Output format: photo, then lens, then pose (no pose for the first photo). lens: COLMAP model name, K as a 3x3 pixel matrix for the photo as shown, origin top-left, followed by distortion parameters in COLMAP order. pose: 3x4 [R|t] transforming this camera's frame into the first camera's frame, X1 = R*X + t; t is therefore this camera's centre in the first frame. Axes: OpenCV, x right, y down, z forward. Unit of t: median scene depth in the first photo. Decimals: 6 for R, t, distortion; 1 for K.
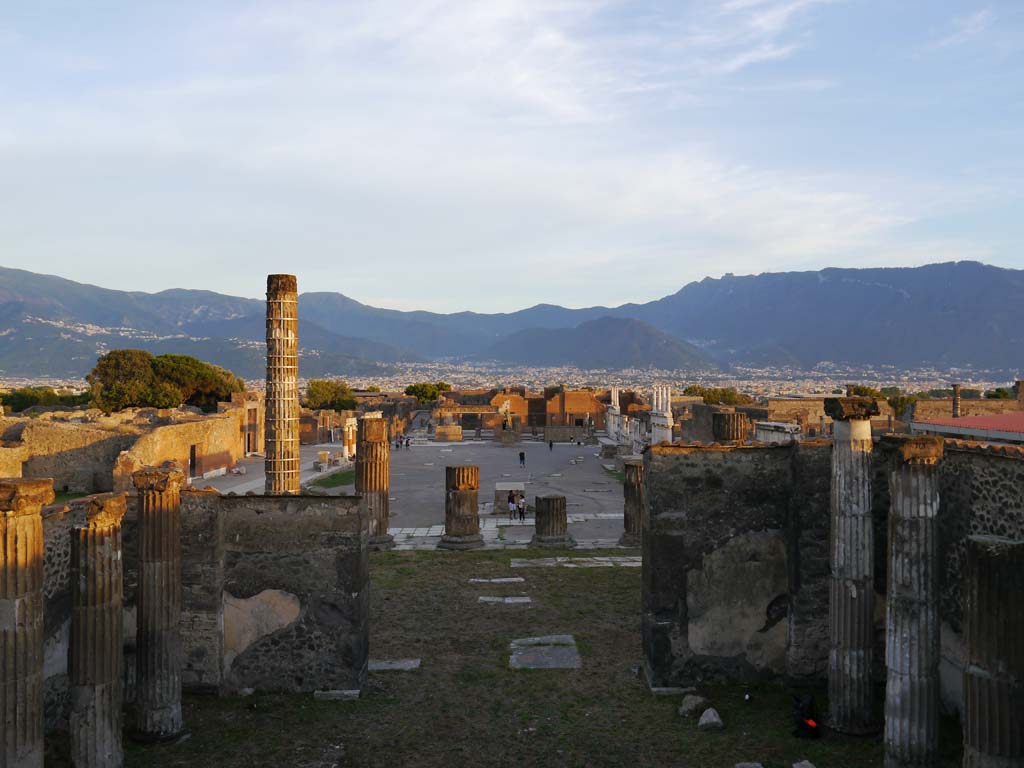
lens RADIAL K [[859.5, 0, 513.4], [0, 859.5, 379.2], [0, 0, 1]] dist [-0.019900, 0.015310]
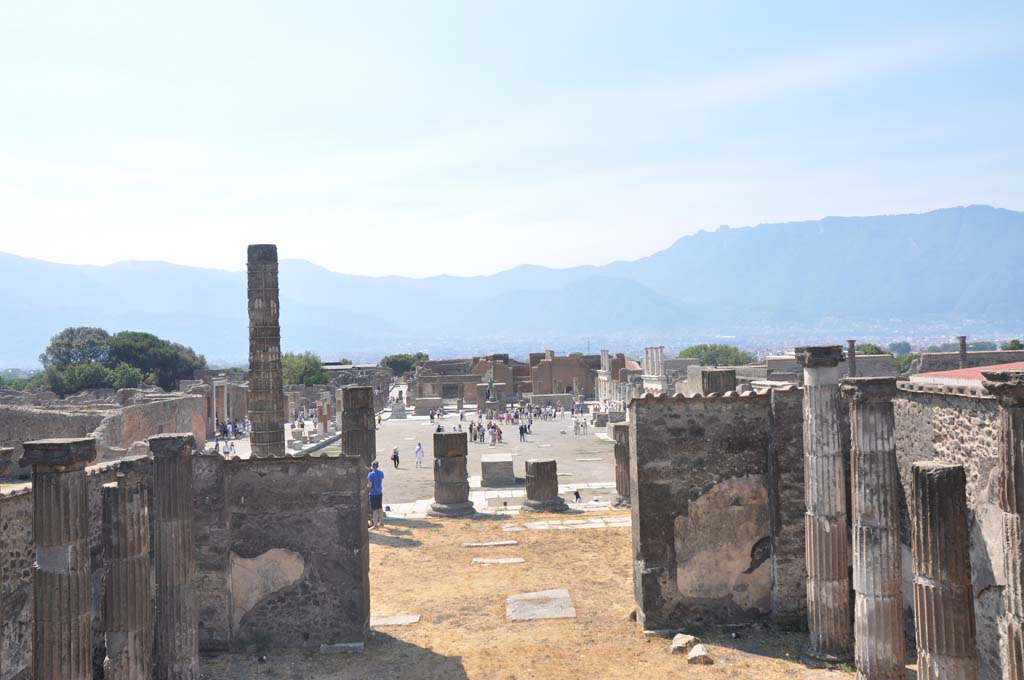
lens RADIAL K [[942.9, 0, 516.6], [0, 942.9, 320.7], [0, 0, 1]] dist [-0.044431, 0.000000]
pose [[0.999197, -0.031691, 0.024533, -0.009970], [0.032366, 0.999093, -0.027658, 0.009632], [-0.023635, 0.028430, 0.999316, -0.152284]]
